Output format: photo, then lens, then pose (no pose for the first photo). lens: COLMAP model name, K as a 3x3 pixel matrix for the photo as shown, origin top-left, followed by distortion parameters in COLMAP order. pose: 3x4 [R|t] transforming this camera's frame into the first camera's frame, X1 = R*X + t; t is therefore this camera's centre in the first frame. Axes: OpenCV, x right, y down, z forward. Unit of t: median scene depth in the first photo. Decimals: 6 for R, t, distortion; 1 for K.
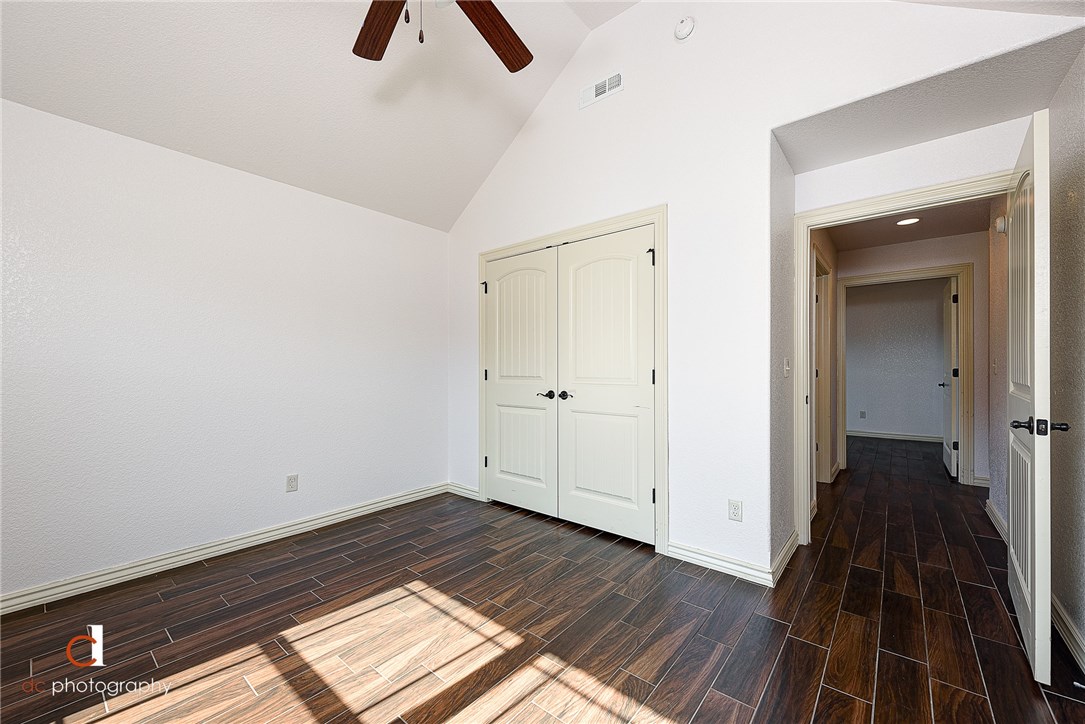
lens RADIAL K [[425.2, 0, 538.8], [0, 425.2, 362.5], [0, 0, 1]] dist [0.009034, 0.000245]
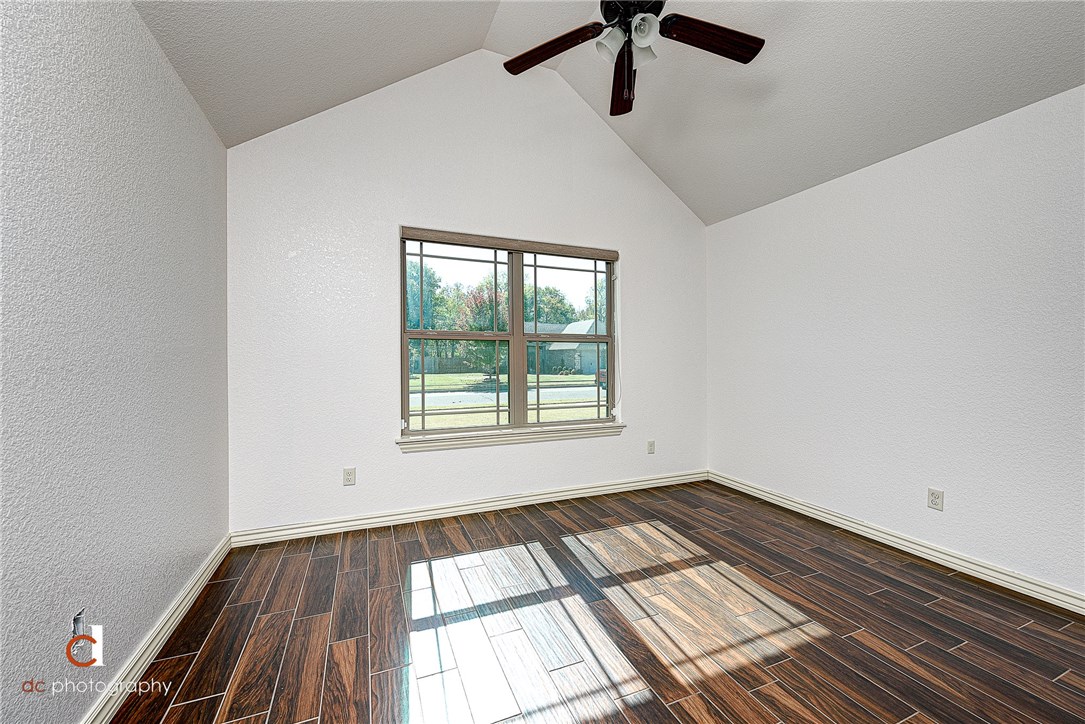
lens RADIAL K [[425.2, 0, 541.3], [0, 425.2, 363.3], [0, 0, 1]] dist [0.009034, 0.000245]
pose [[-0.466823, 0.006974, -0.884323, 0.736664], [0.008599, 0.999957, 0.003346, 0.017522], [0.884309, -0.006043, -0.466863, 1.041971]]
